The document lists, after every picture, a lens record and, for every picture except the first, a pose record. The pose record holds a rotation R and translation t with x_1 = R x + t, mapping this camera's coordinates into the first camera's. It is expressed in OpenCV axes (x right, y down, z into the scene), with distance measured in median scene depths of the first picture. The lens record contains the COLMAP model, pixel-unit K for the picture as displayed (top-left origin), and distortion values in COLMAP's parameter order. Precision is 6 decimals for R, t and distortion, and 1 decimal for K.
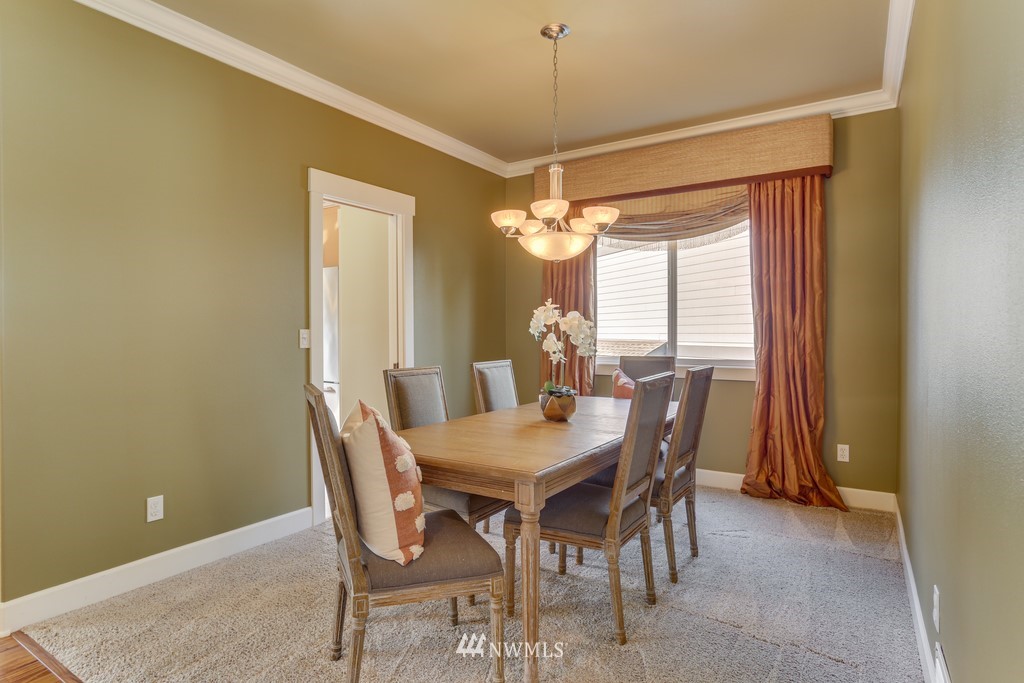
lens RADIAL K [[518.1, 0, 512.0], [0, 518.1, 341.5], [0, 0, 1]] dist [0.002457, -0.000046]
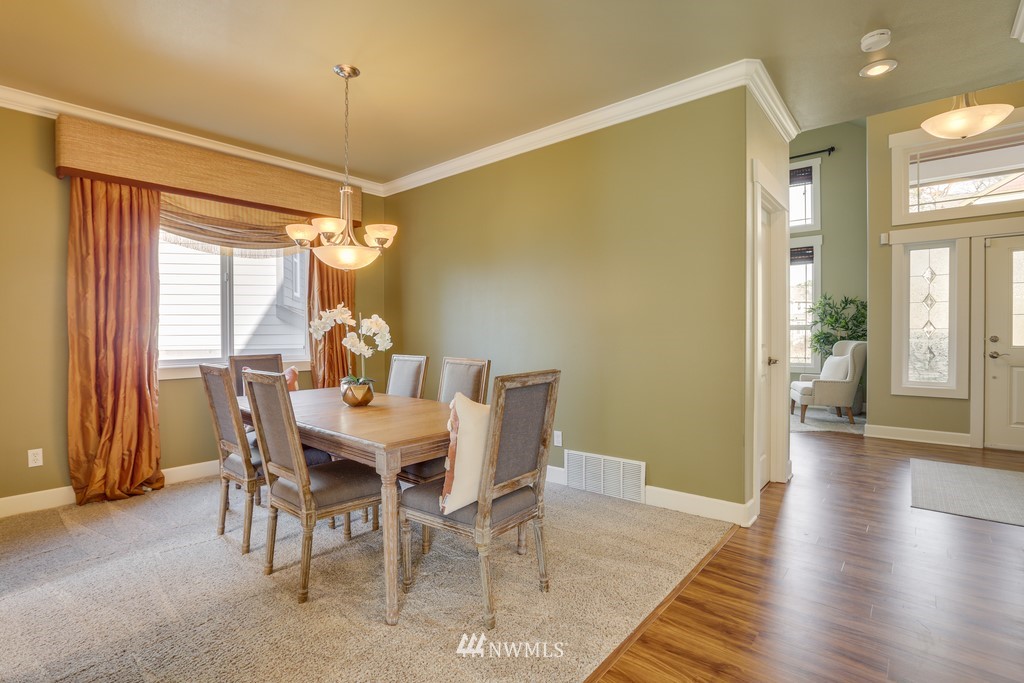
lens RADIAL K [[472.1, 0, 512.0], [0, 472.1, 341.5], [0, 0, 1]] dist [-0.038593, 0.011169]
pose [[0.168310, -0.020187, 0.985527, -0.558421], [0.030051, 0.999431, 0.015340, -0.001261], [-0.985276, 0.027034, 0.168820, 0.294432]]
